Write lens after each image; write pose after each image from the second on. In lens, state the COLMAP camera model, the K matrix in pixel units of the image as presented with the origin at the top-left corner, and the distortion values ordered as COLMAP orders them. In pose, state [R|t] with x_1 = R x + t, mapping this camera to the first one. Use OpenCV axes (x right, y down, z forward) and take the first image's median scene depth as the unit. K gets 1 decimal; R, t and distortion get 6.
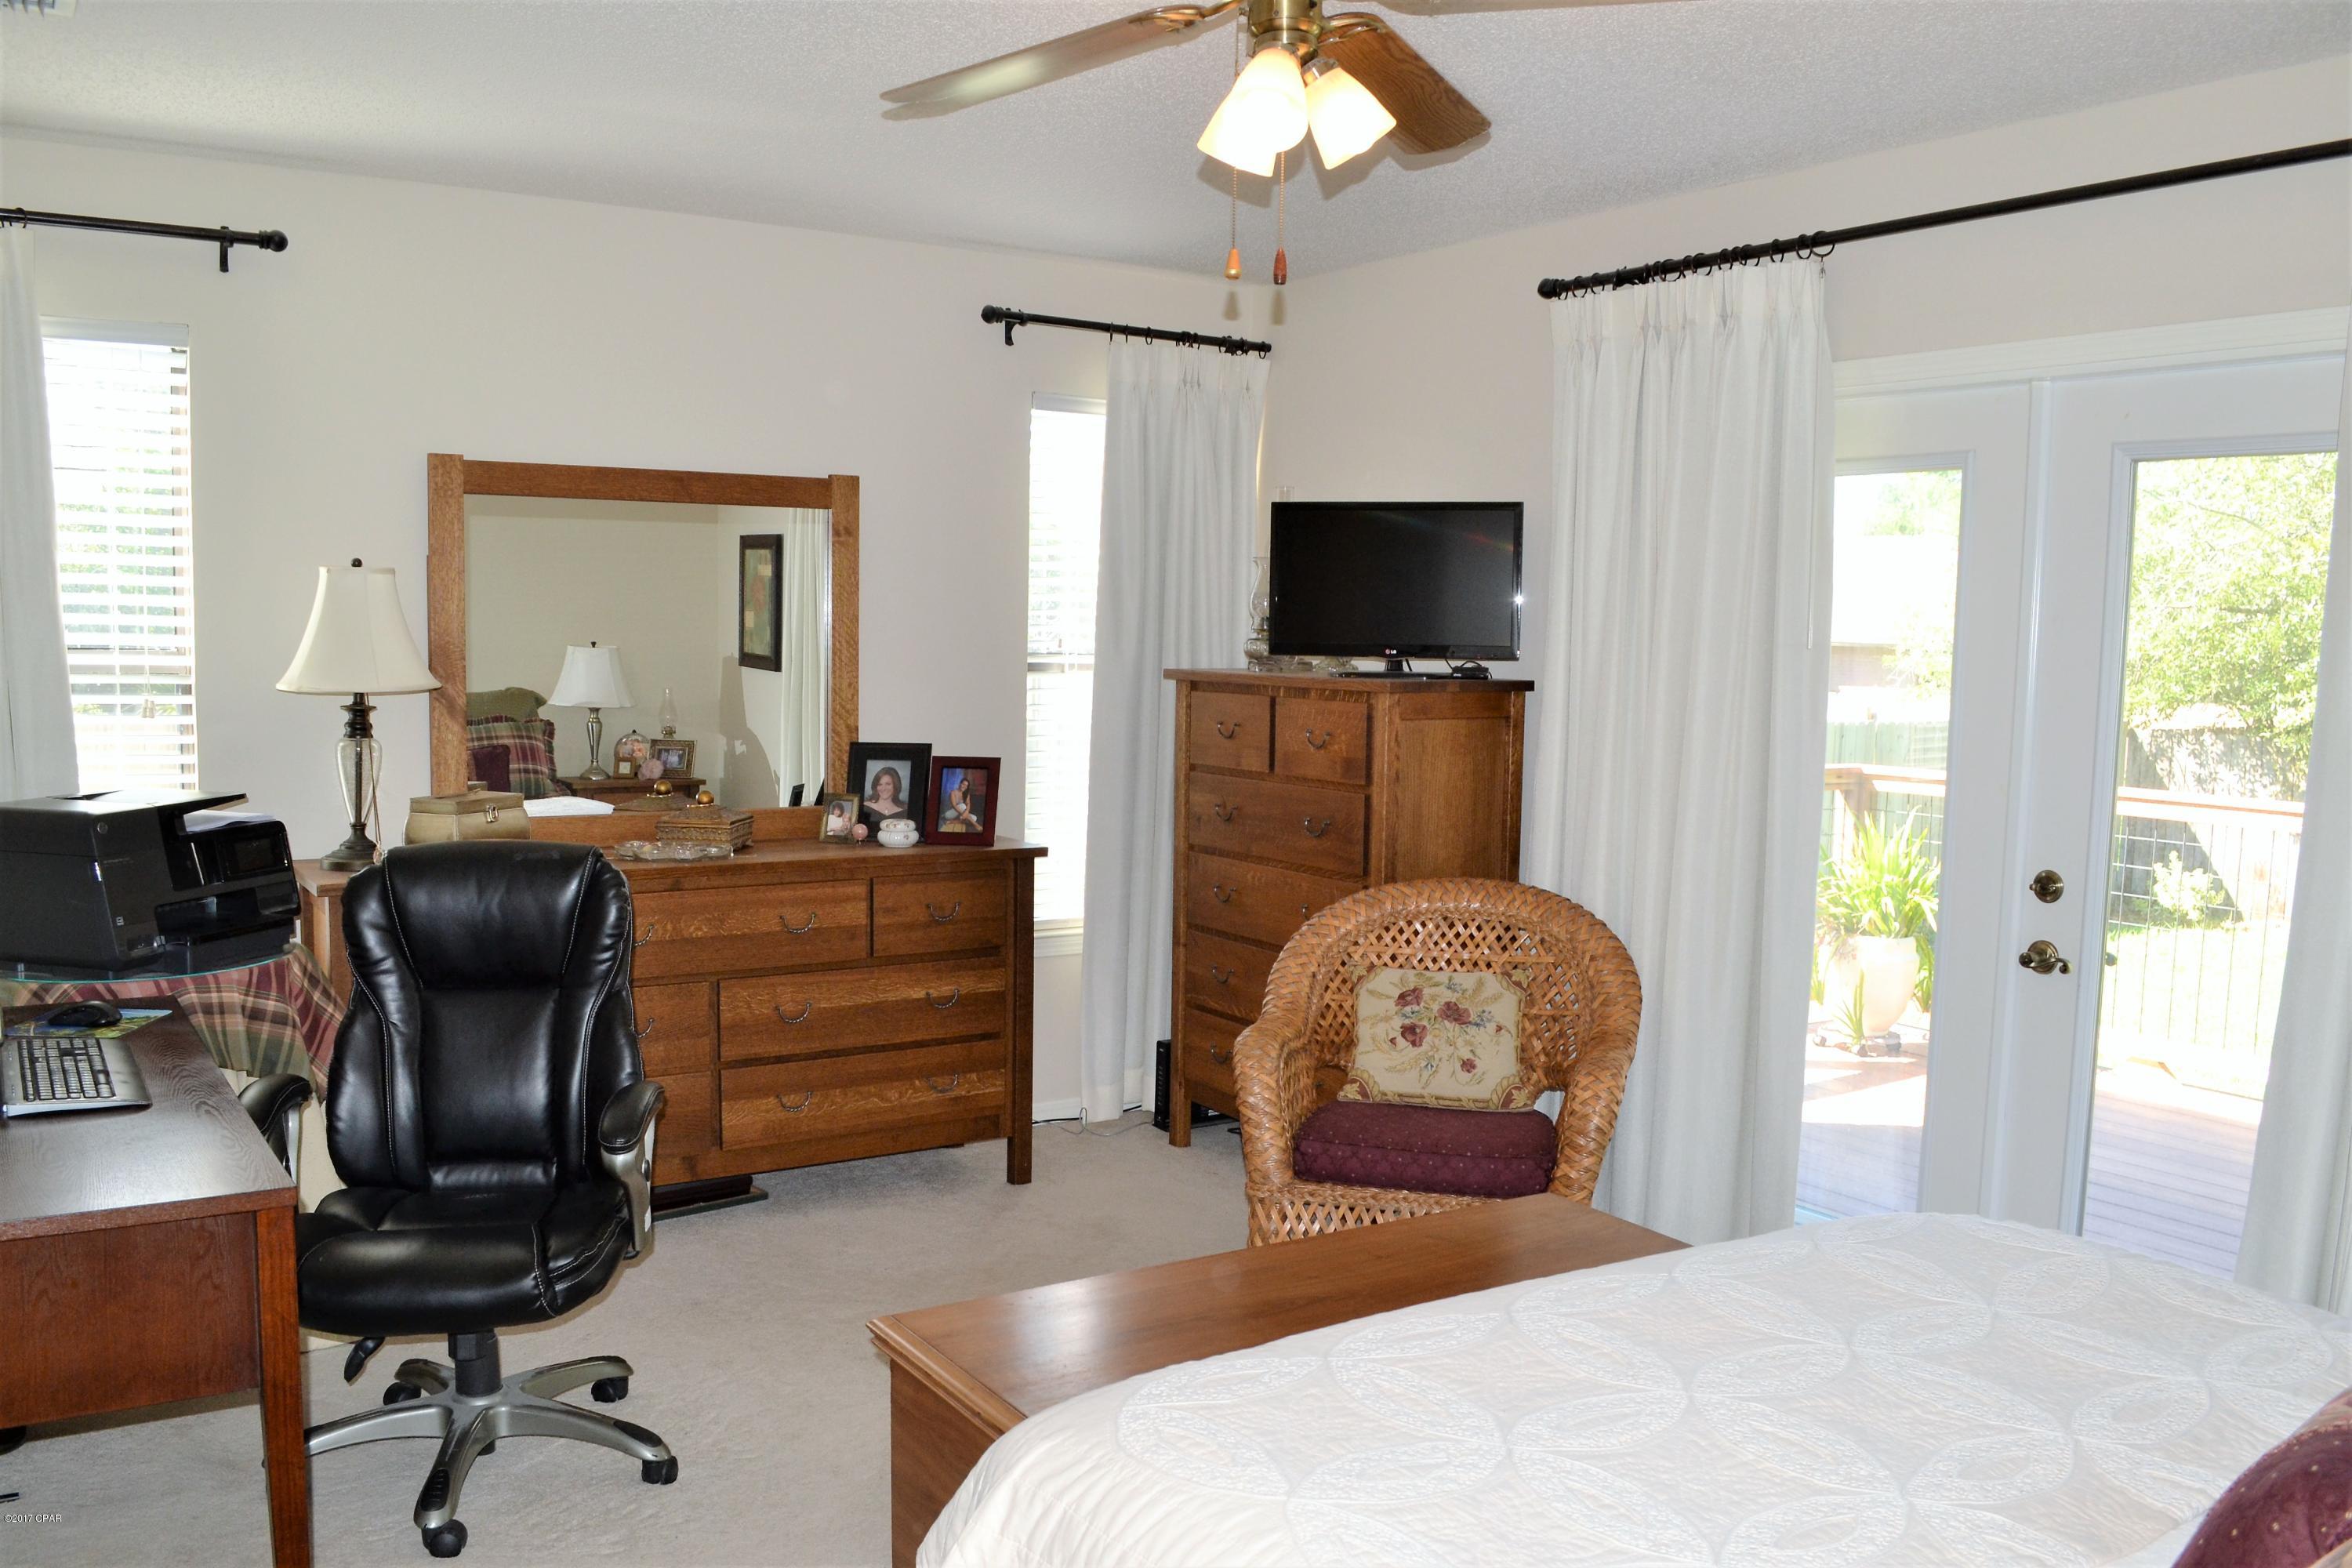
lens RADIAL K [[1878.4, 0, 1167.1], [0, 1878.4, 821.1], [0, 0, 1]] dist [-0.088391, 0.018156]
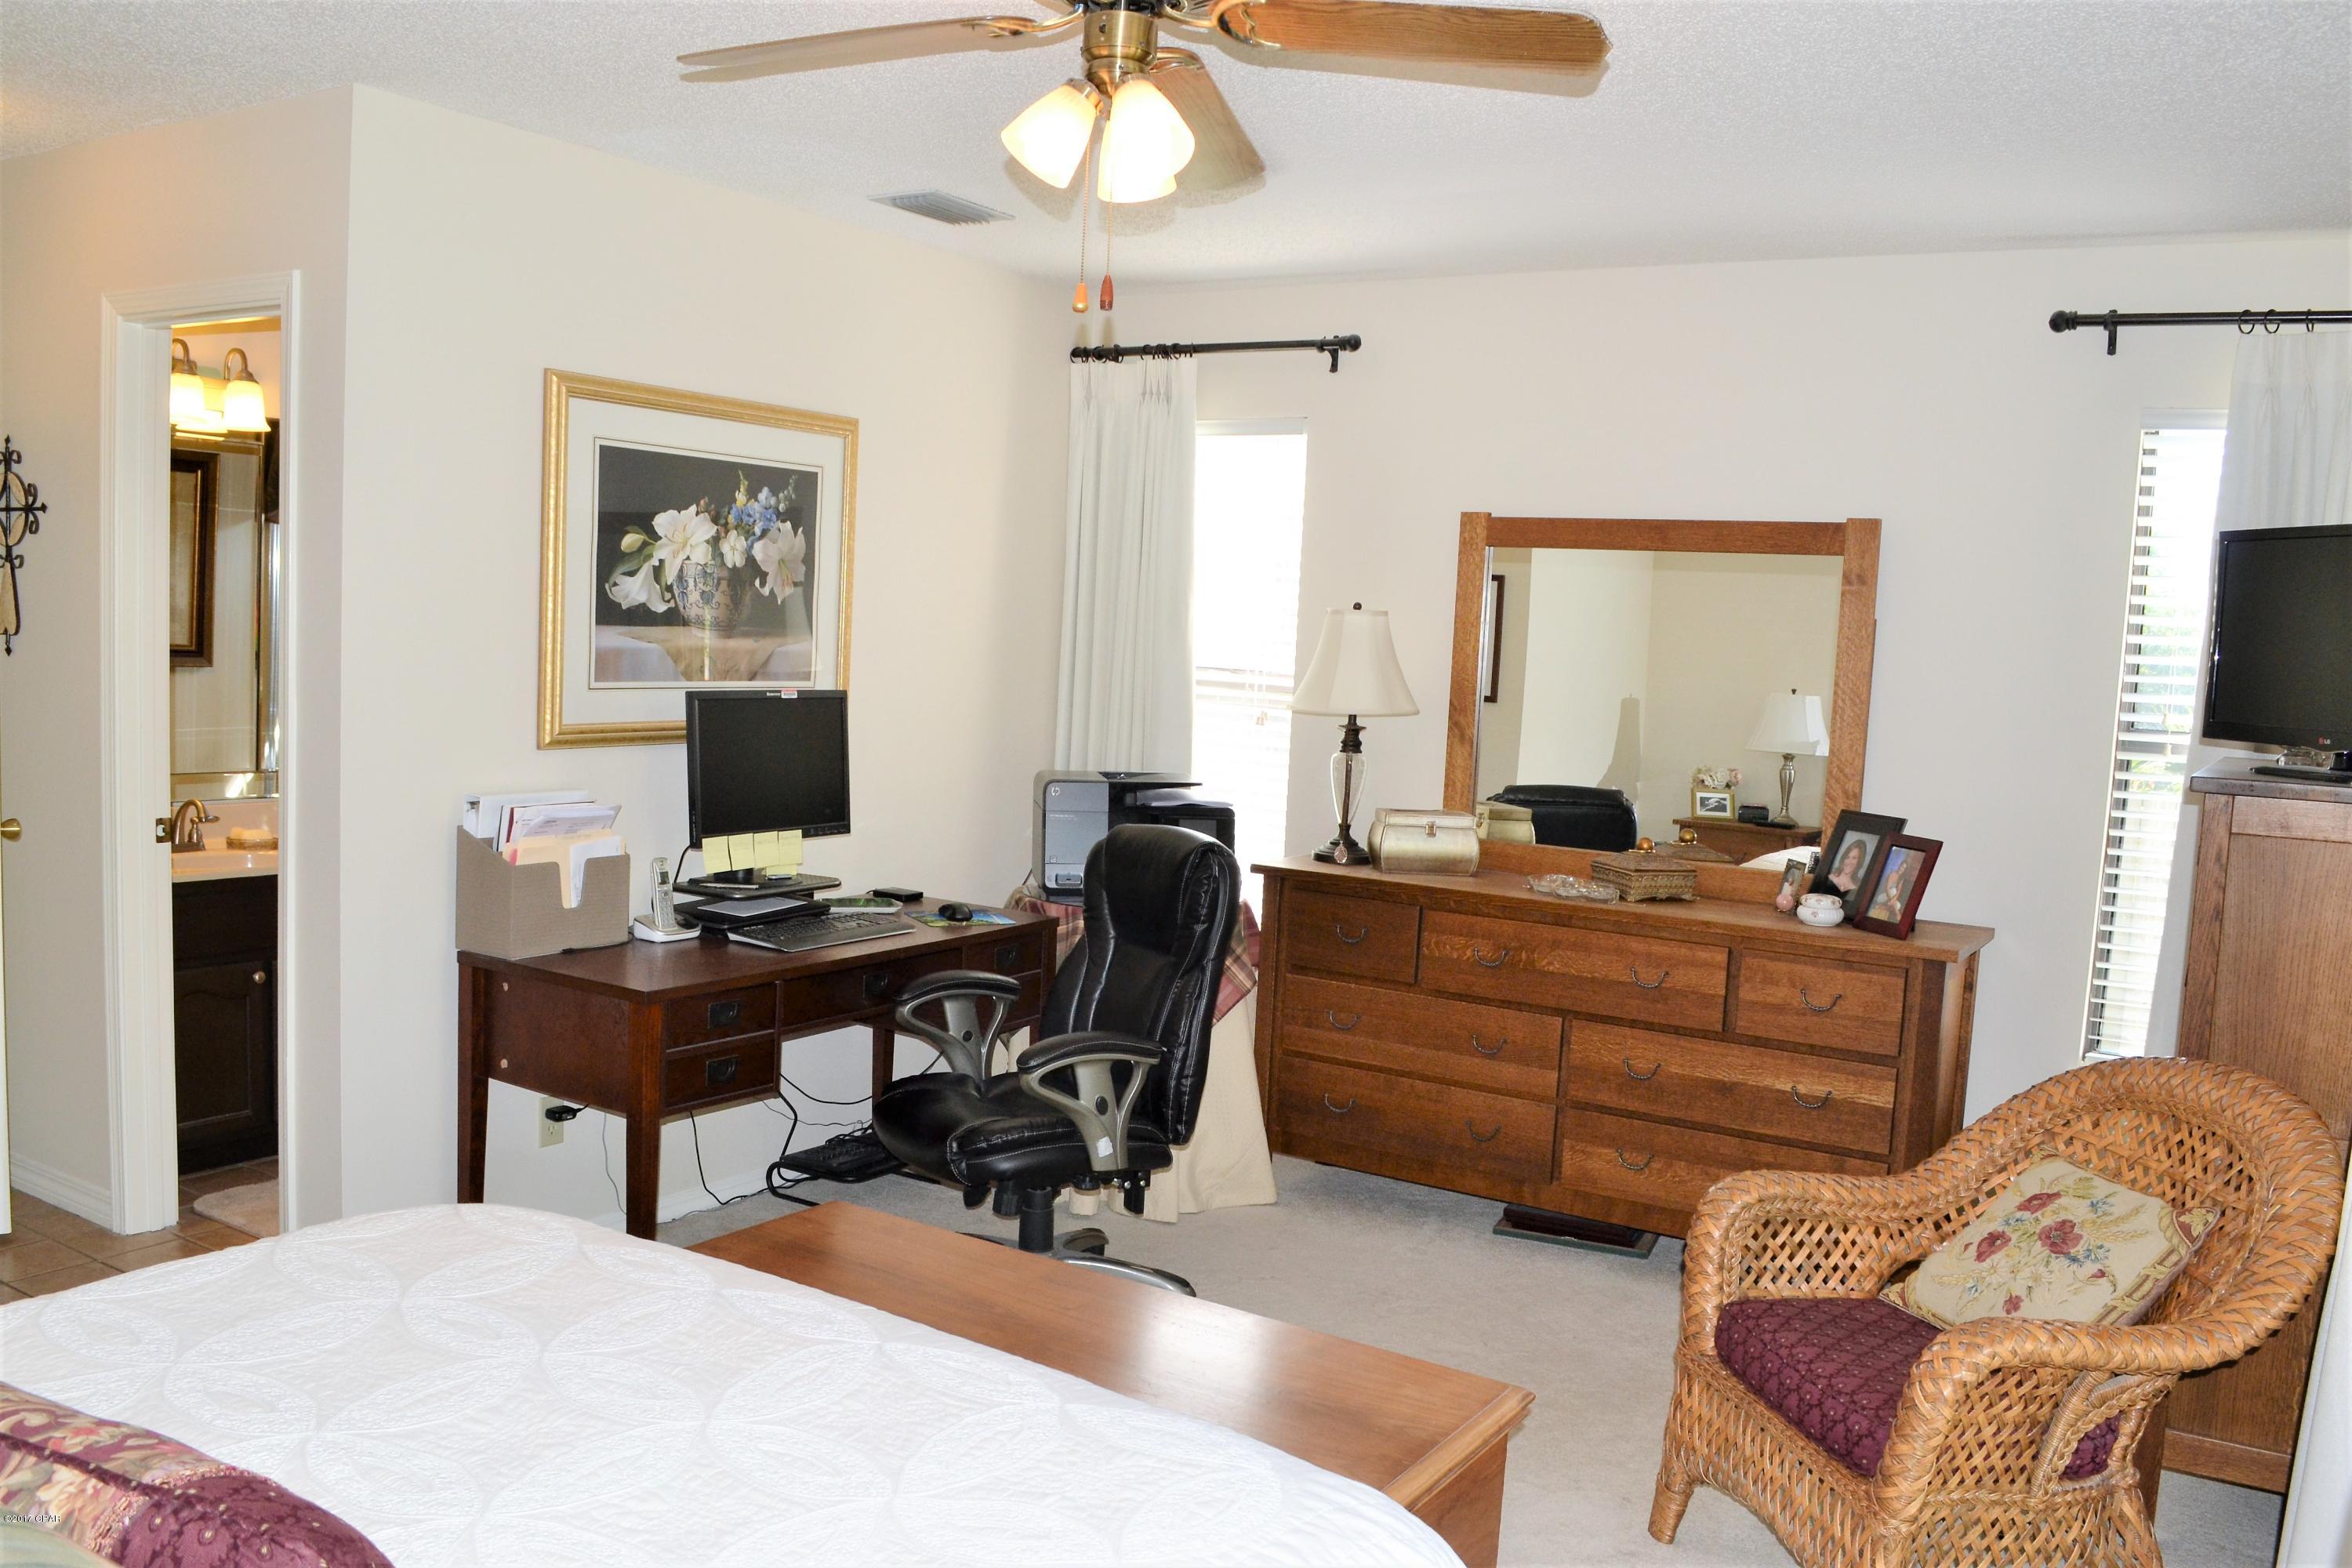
lens RADIAL K [[1878.4, 0, 1167.1], [0, 1878.4, 821.1], [0, 0, 1]] dist [-0.088391, 0.018156]
pose [[0.430944, 0.091479, -0.897730, 0.567157], [-0.137997, 0.989827, 0.034620, -0.025487], [0.891765, 0.108965, 0.439184, 0.350523]]
